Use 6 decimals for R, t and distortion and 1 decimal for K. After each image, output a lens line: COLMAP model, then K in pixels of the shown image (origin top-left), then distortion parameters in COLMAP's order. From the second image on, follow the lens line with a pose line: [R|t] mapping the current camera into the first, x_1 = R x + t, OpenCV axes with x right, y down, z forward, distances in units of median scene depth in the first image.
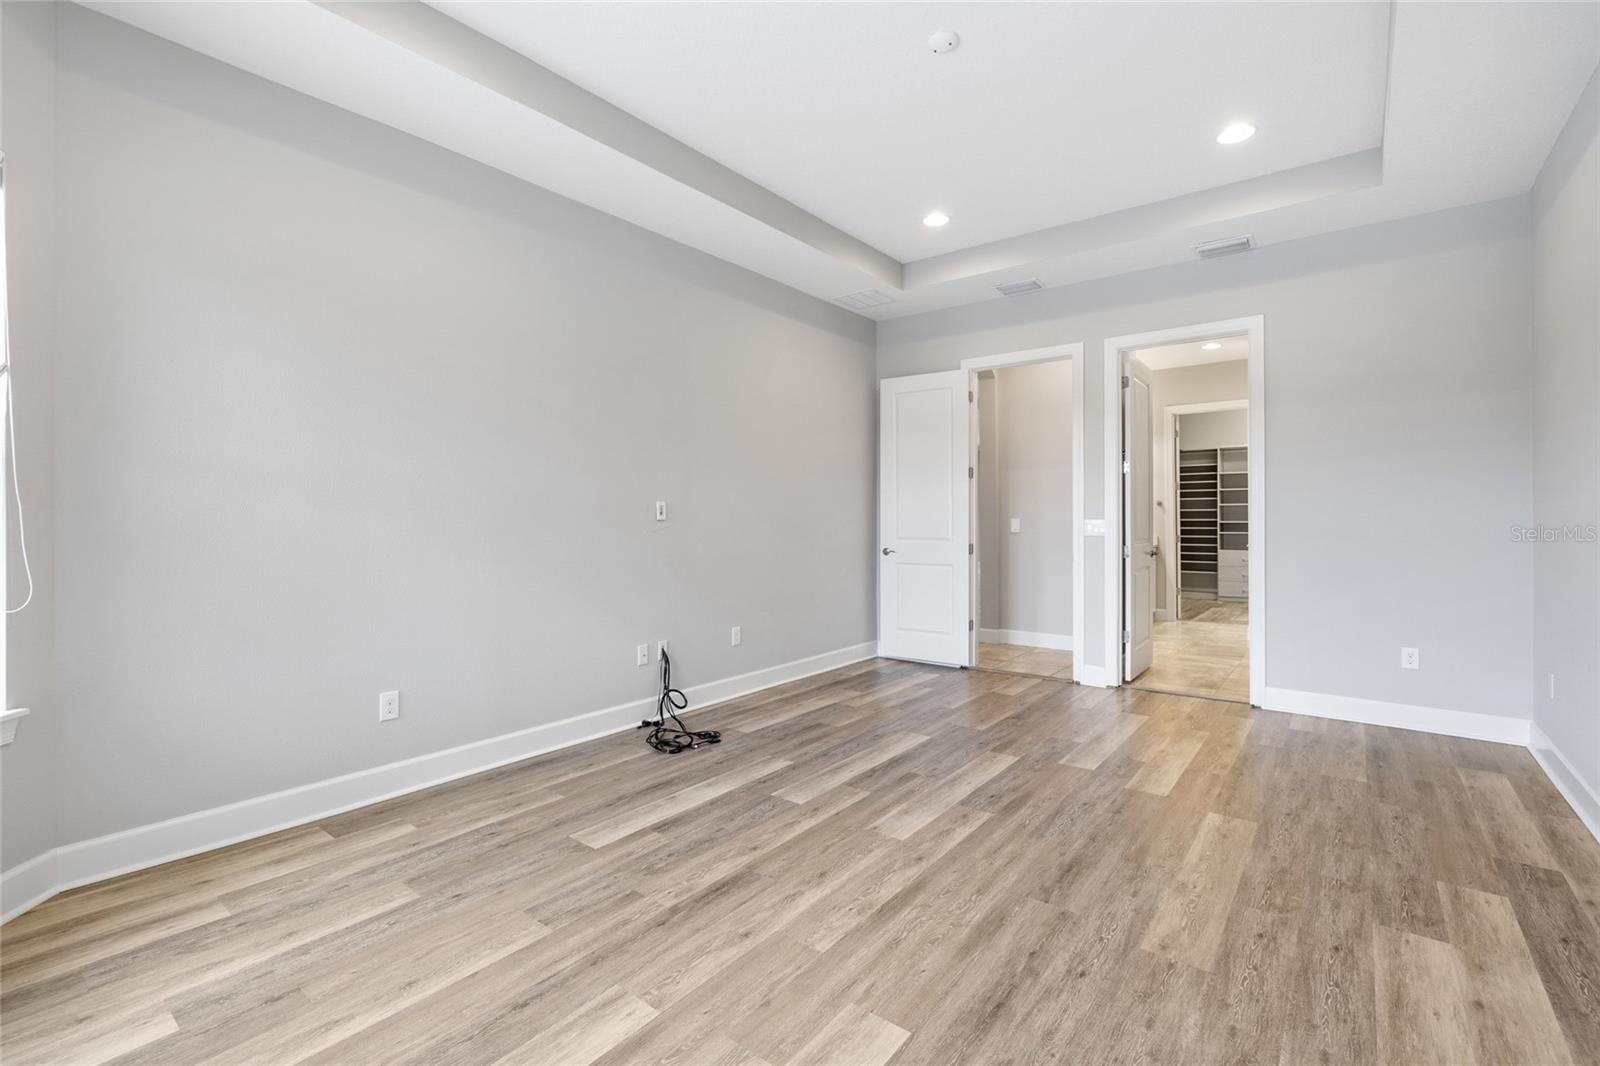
lens RADIAL K [[720.8, 0, 797.8], [0, 720.8, 527.3], [0, 0, 1]] dist [-0.008183, 0.002201]
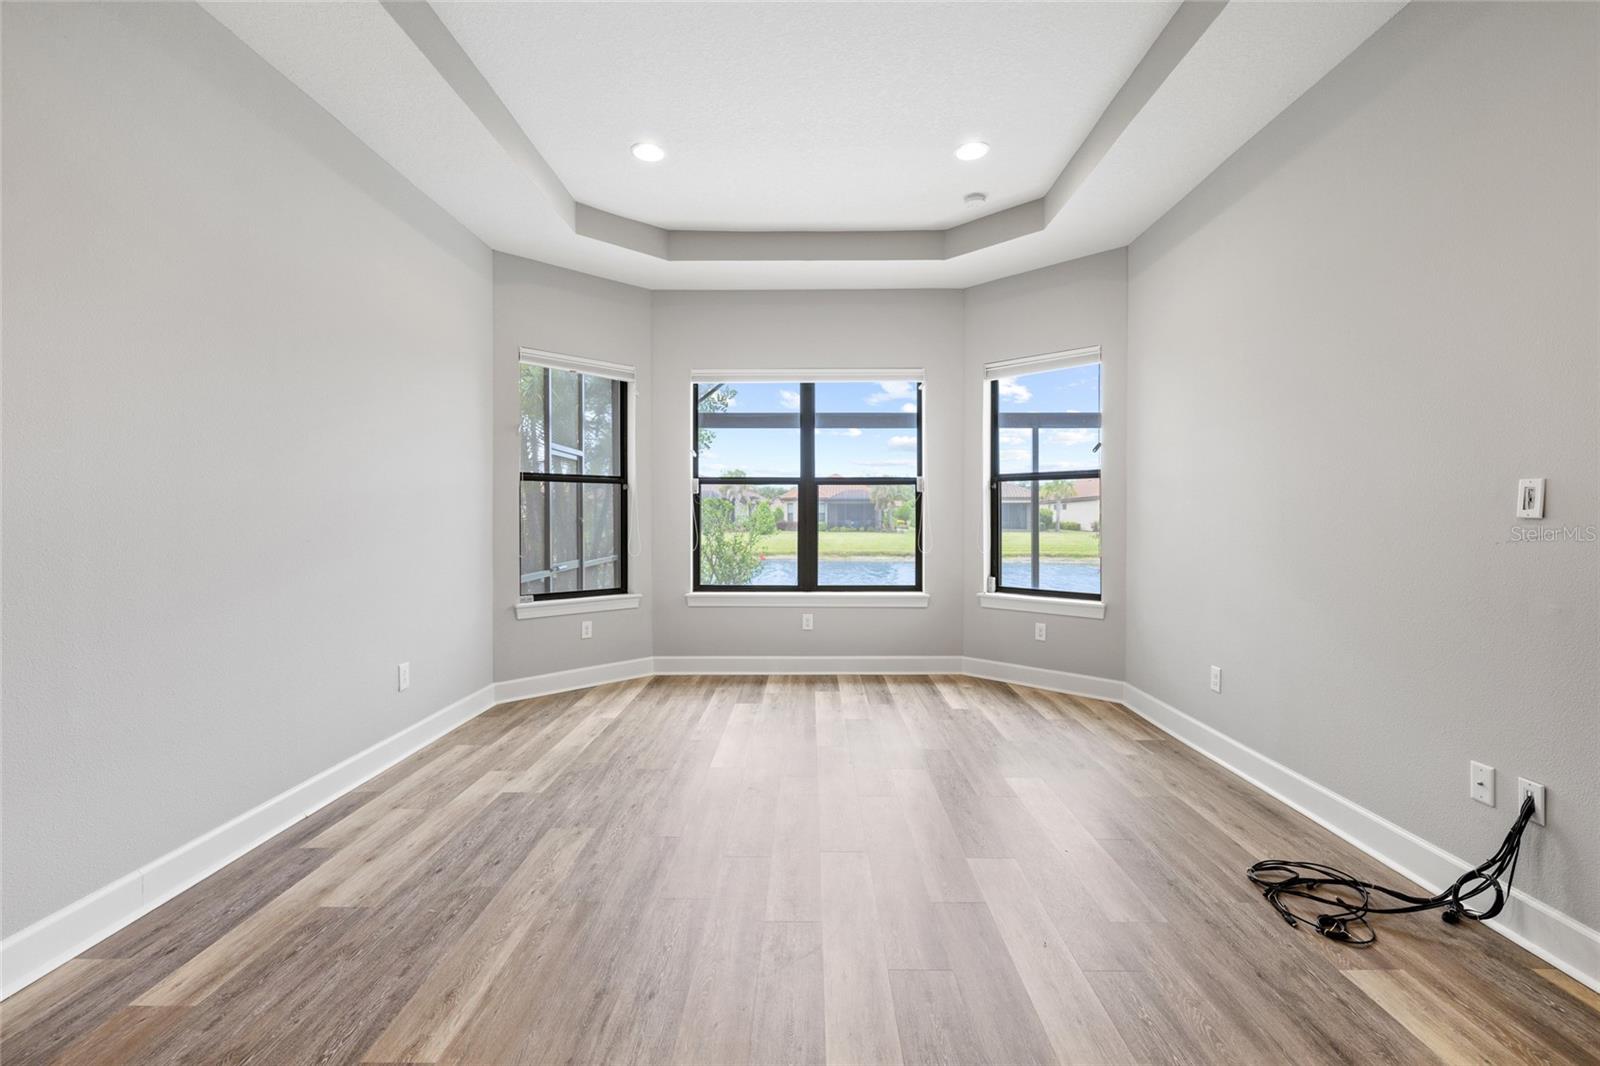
lens RADIAL K [[720.8, 0, 795.8], [0, 720.8, 524.4], [0, 0, 1]] dist [-0.008183, 0.002201]
pose [[-0.801235, 0.010206, -0.598263, 0.868610], [-0.005789, 0.999675, 0.024808, -0.027390], [0.598322, 0.023340, -0.800916, 2.038727]]
